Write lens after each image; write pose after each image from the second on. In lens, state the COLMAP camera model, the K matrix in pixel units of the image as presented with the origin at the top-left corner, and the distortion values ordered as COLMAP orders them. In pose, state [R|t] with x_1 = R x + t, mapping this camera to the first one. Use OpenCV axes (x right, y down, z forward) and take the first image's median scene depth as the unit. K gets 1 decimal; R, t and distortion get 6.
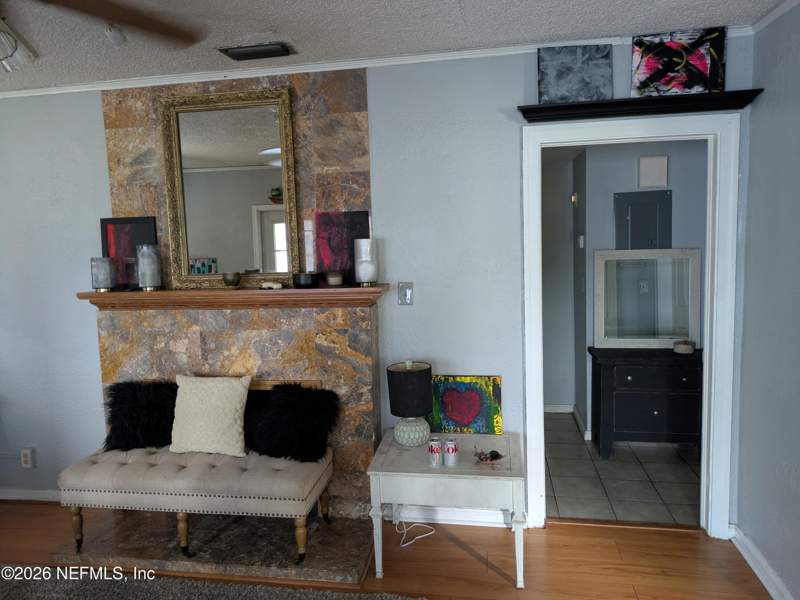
lens RADIAL K [[594.1, 0, 400.3], [0, 594.1, 300.1], [0, 0, 1]] dist [0.034805, -0.031058]
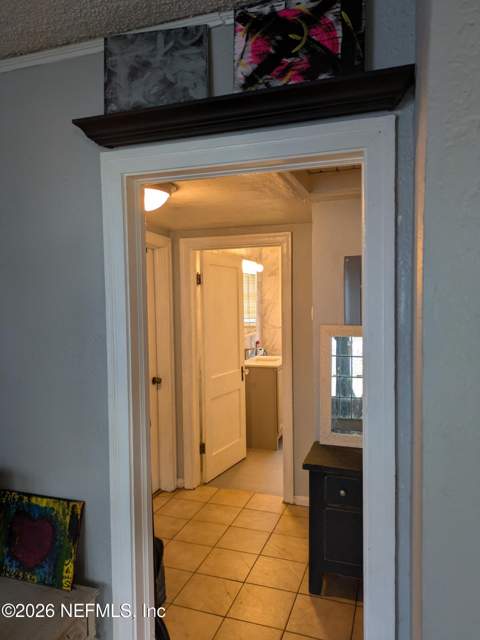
lens RADIAL K [[475.3, 0, 238.3], [0, 475.3, 322.1], [0, 0, 1]] dist [0.034805, -0.031058]
pose [[0.986829, 0.029342, -0.159084, 0.479428], [-0.038585, 0.997722, -0.055328, -0.068814], [0.157098, 0.060738, 0.985714, 0.497403]]
